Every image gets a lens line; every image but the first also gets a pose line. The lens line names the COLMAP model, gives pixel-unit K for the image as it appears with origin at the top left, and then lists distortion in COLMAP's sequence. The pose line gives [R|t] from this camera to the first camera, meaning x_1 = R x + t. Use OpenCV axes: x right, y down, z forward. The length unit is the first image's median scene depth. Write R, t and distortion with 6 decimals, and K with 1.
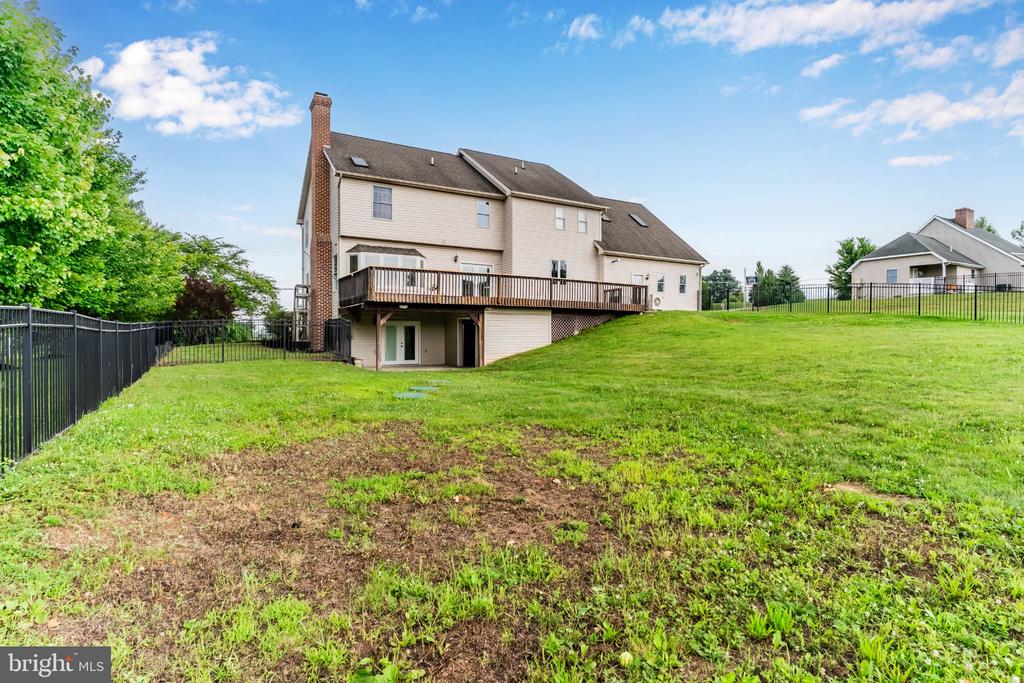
lens RADIAL K [[523.7, 0, 500.3], [0, 523.7, 337.5], [0, 0, 1]] dist [-0.001872, -0.000268]
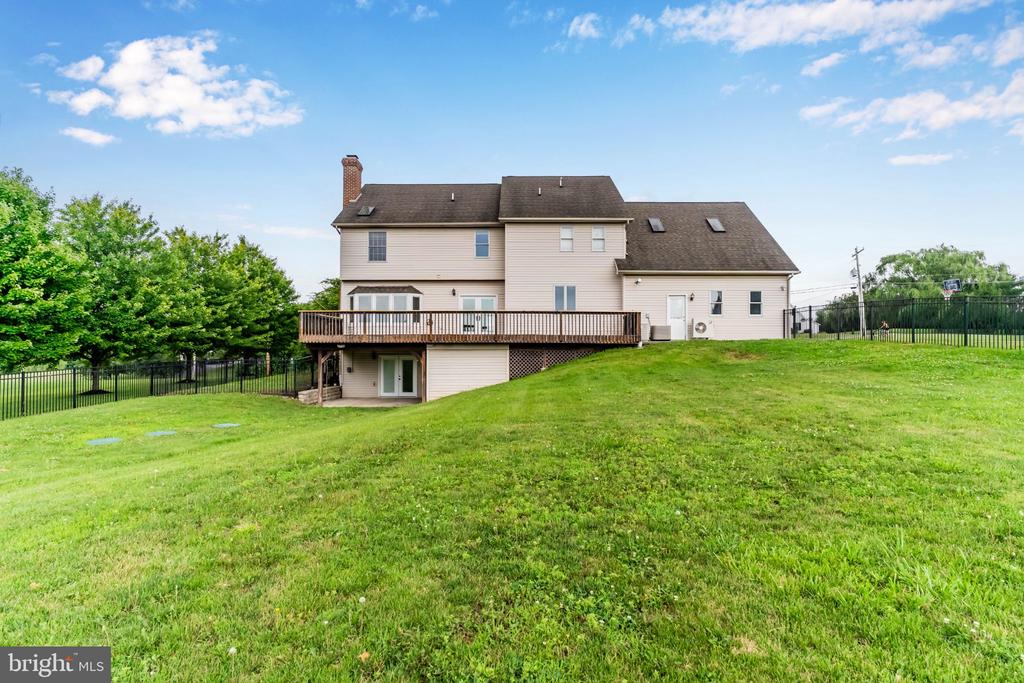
lens RADIAL K [[523.7, 0, 500.3], [0, 523.7, 337.5], [0, 0, 1]] dist [-0.001872, -0.000268]
pose [[0.851217, -0.011998, -0.524677, 0.531900], [-0.001505, 0.999679, -0.025302, -0.039863], [0.524812, 0.022327, 0.850925, 0.201951]]
